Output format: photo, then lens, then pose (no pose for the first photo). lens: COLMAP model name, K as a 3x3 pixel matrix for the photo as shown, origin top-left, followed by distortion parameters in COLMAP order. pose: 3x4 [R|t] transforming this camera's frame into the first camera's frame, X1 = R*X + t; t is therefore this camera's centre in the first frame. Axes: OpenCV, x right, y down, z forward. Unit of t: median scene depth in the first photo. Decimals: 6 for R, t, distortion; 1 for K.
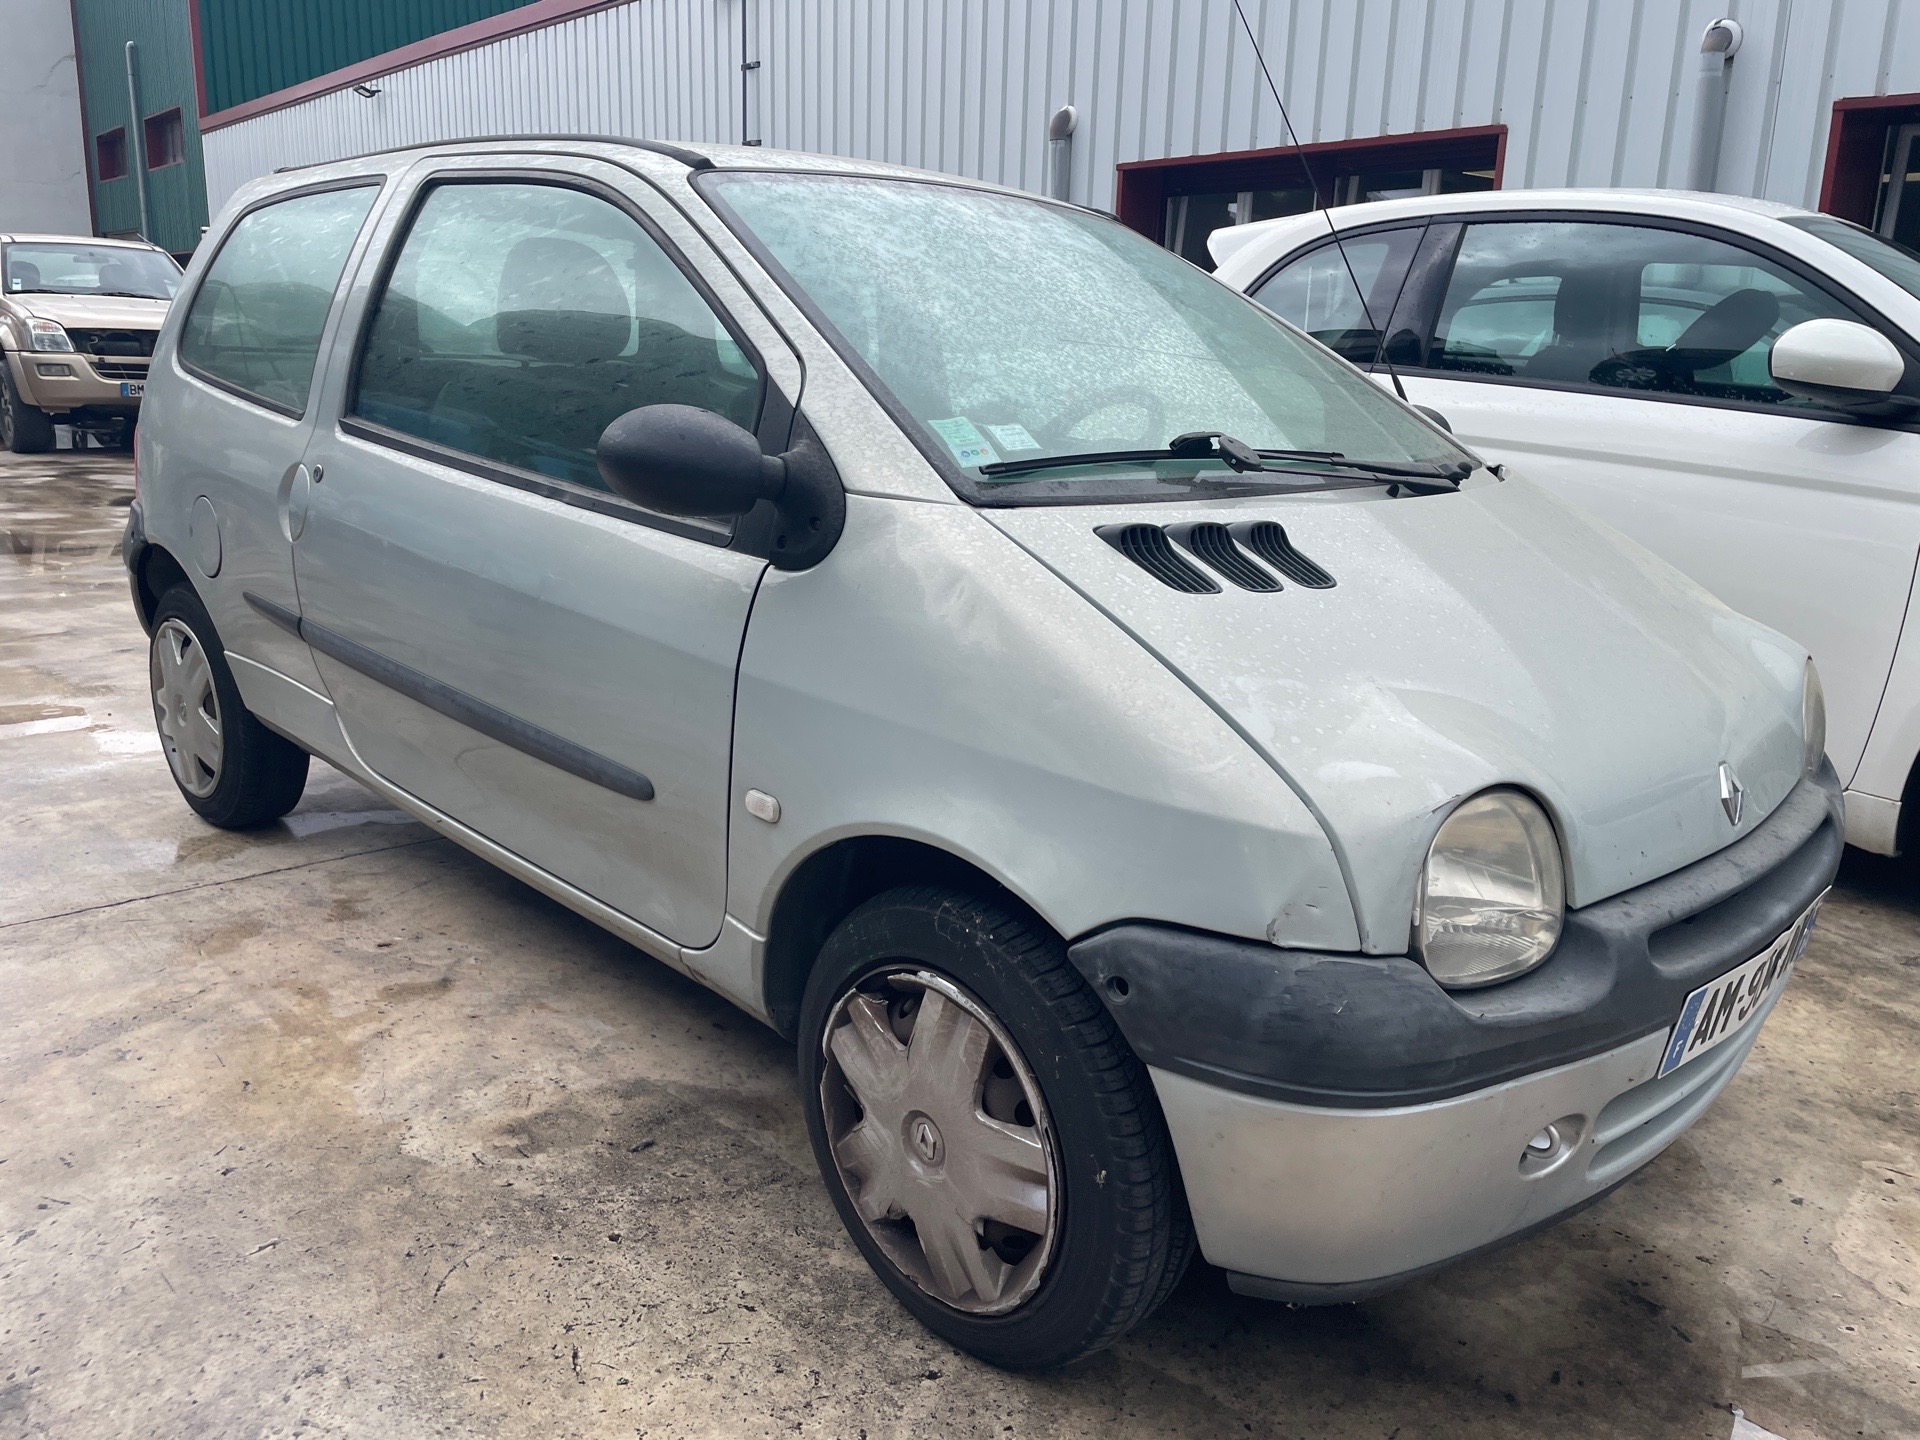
lens RADIAL K [[1434.5, 0, 967.3], [0, 1434.5, 710.8], [0, 0, 1]] dist [-0.005559, -0.004964]
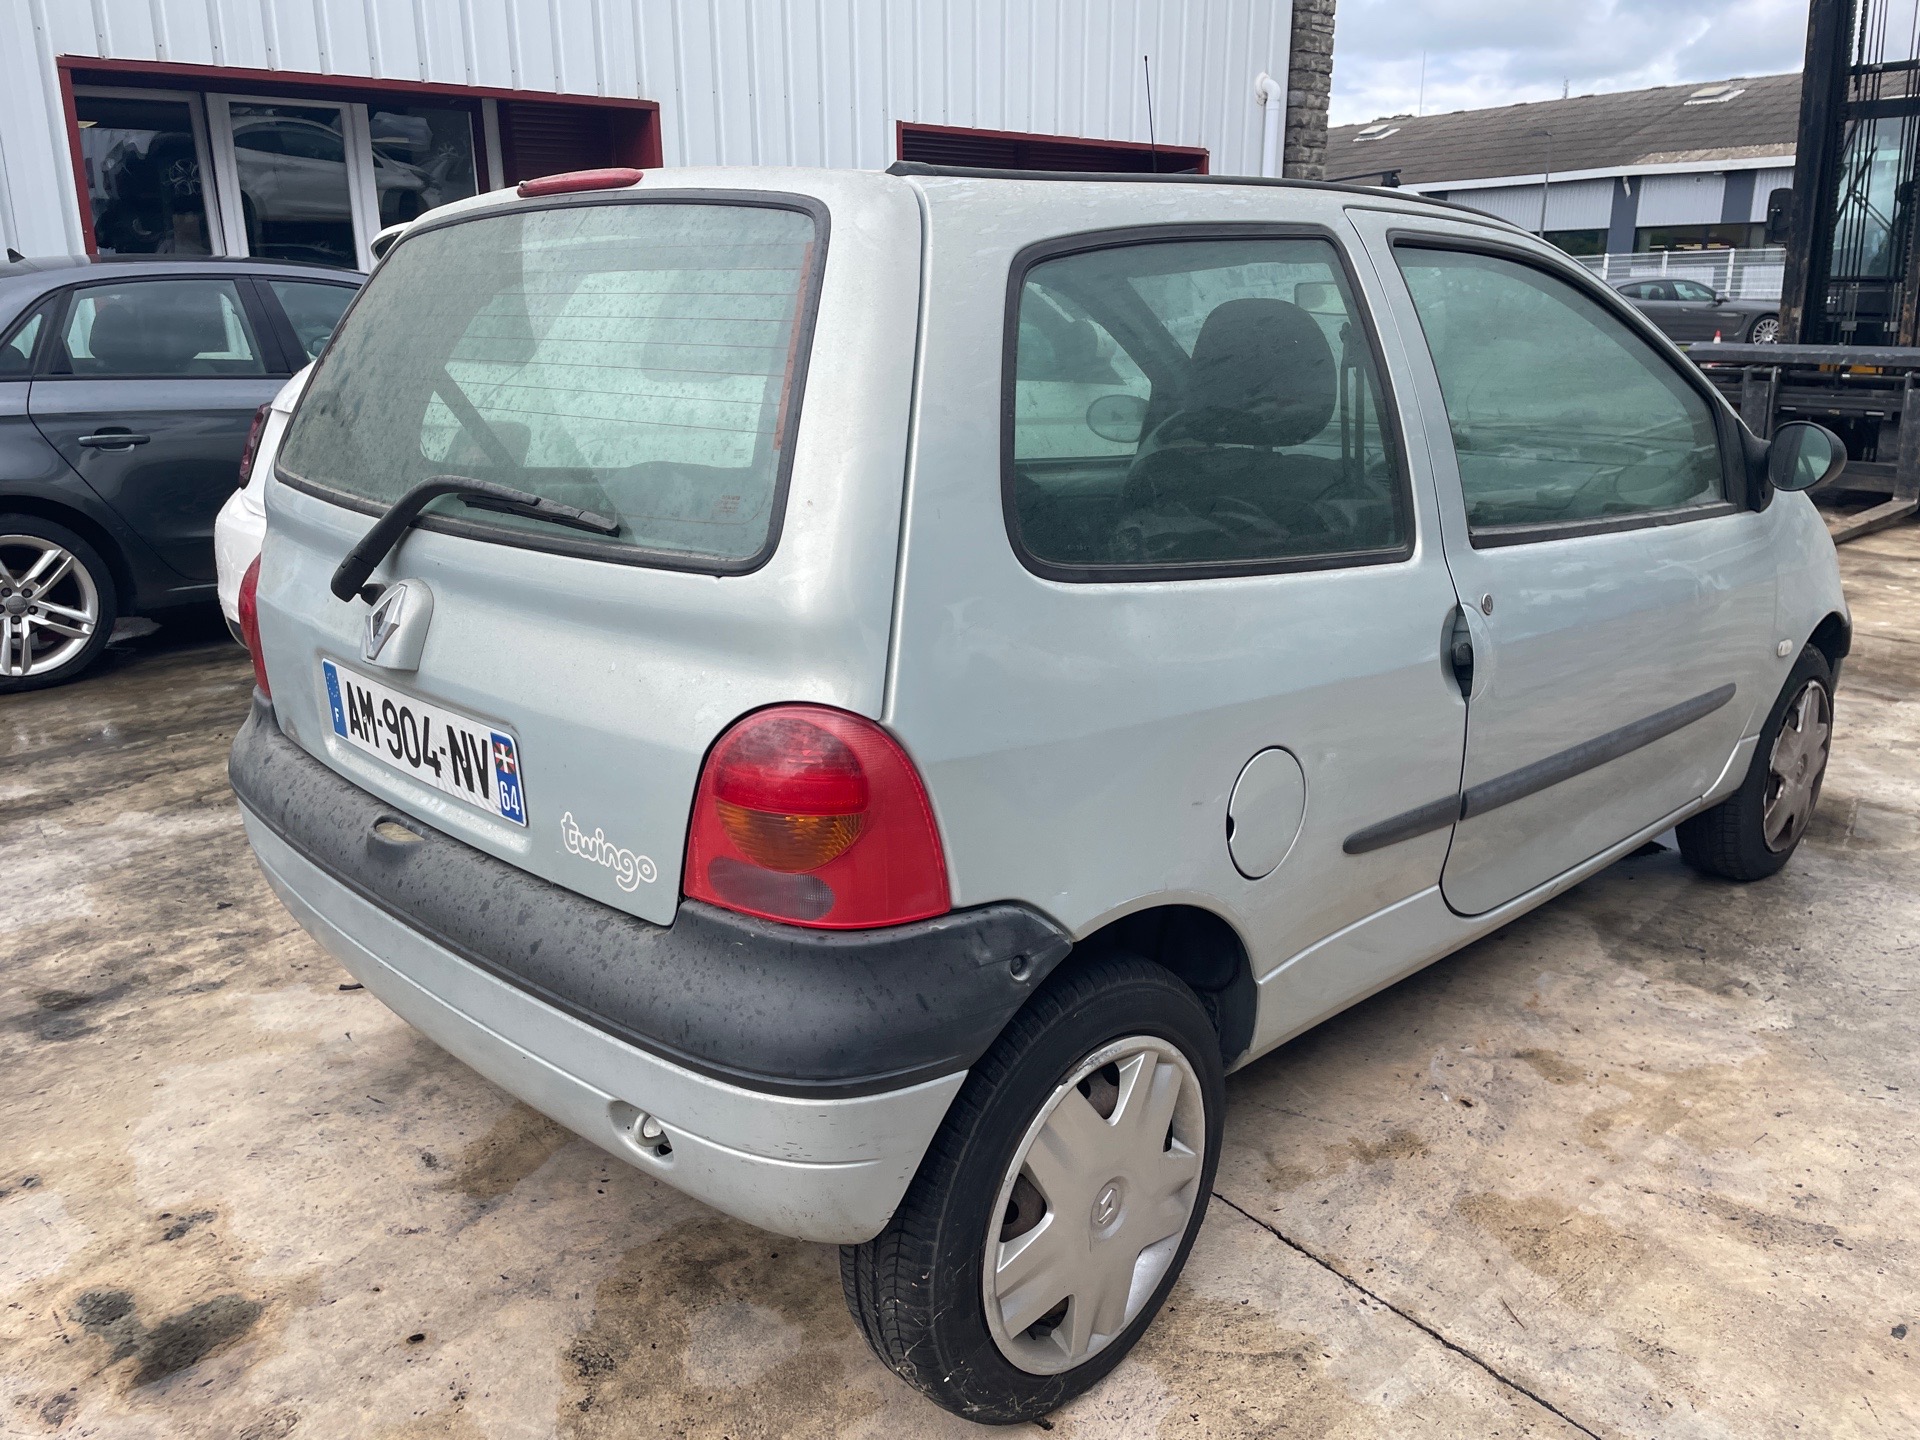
lens RADIAL K [[1464.4, 0, 1013.6], [0, 1464.4, 738.5], [0, 0, 1]] dist [0.012312, -0.005014]
pose [[0.013257, -0.335673, 0.941885, -1.210954], [0.239636, 0.915583, 0.322927, -0.412270], [-0.970772, 0.221429, 0.092577, 1.155067]]
